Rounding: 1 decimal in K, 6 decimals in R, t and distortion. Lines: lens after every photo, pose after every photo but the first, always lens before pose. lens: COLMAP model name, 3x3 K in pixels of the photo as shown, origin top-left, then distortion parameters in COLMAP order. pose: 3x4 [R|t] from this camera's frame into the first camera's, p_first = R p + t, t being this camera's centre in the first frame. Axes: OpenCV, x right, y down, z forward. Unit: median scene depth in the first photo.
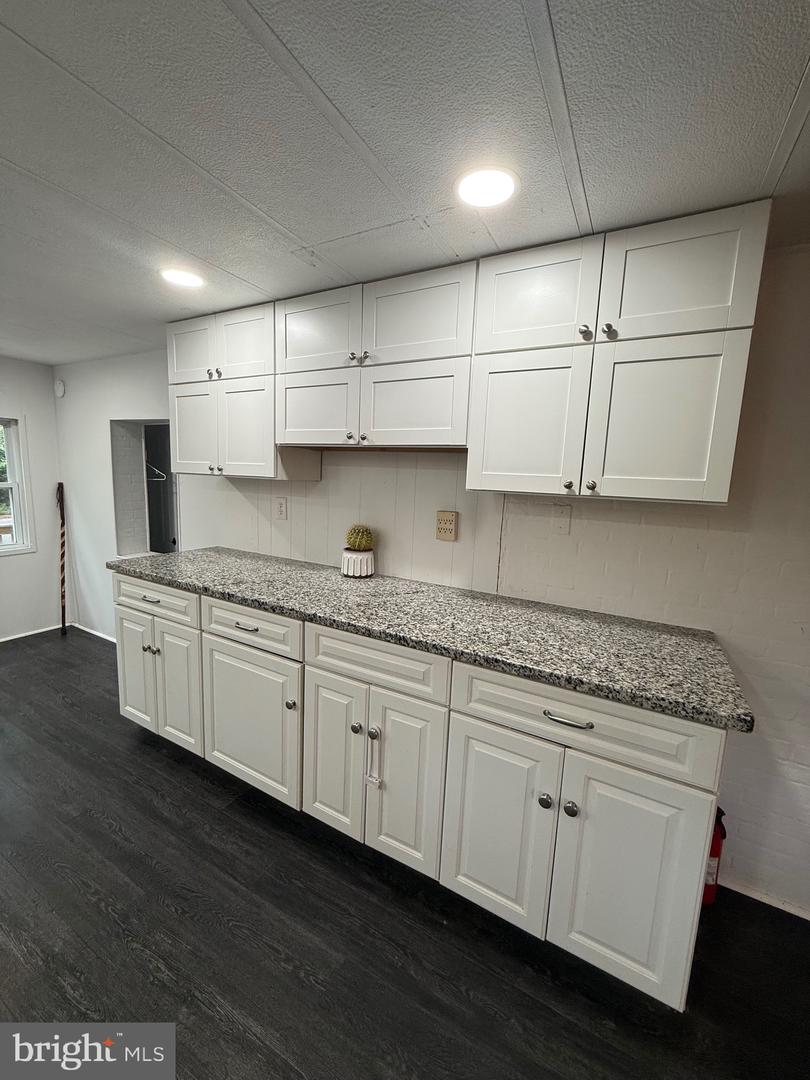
lens RADIAL K [[429.8, 0, 405.0], [0, 429.8, 540.0], [0, 0, 1]] dist [-0.027249, -0.000011]
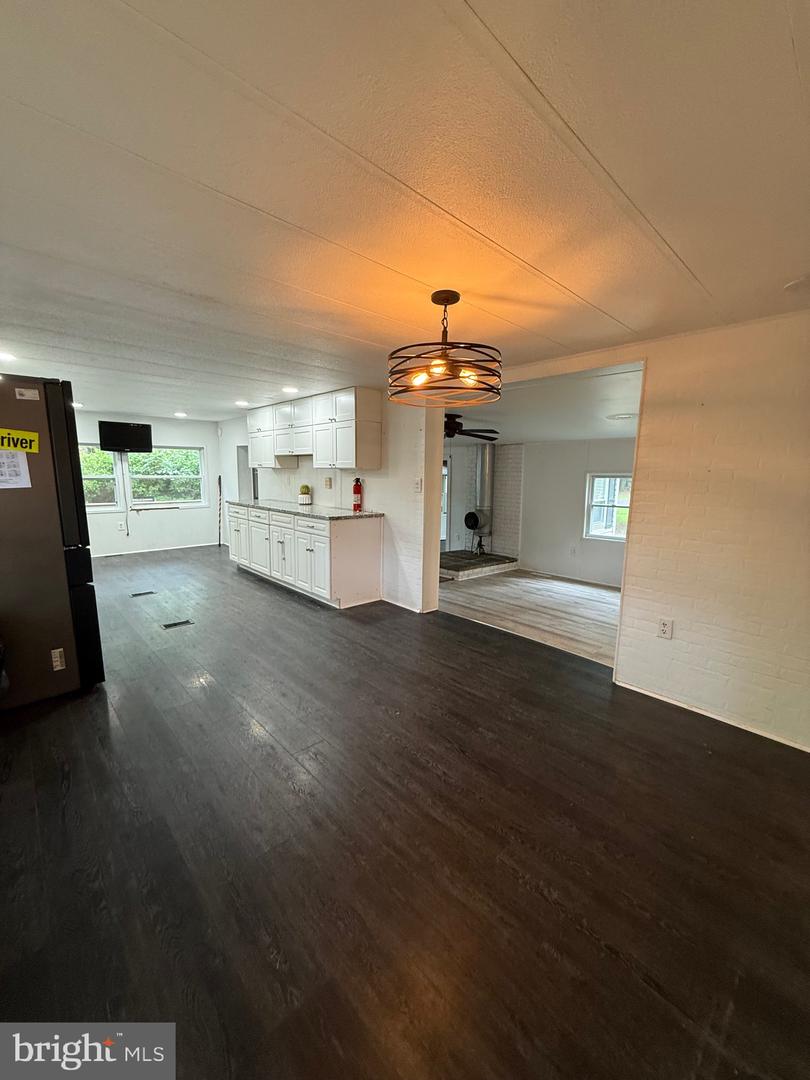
lens RADIAL K [[429.8, 0, 405.0], [0, 429.8, 540.0], [0, 0, 1]] dist [-0.027249, -0.000011]
pose [[0.948735, 0.018196, -0.315549, 1.558344], [-0.015383, 0.999817, 0.011402, 0.317234], [0.315699, -0.005963, 0.948841, -1.540520]]
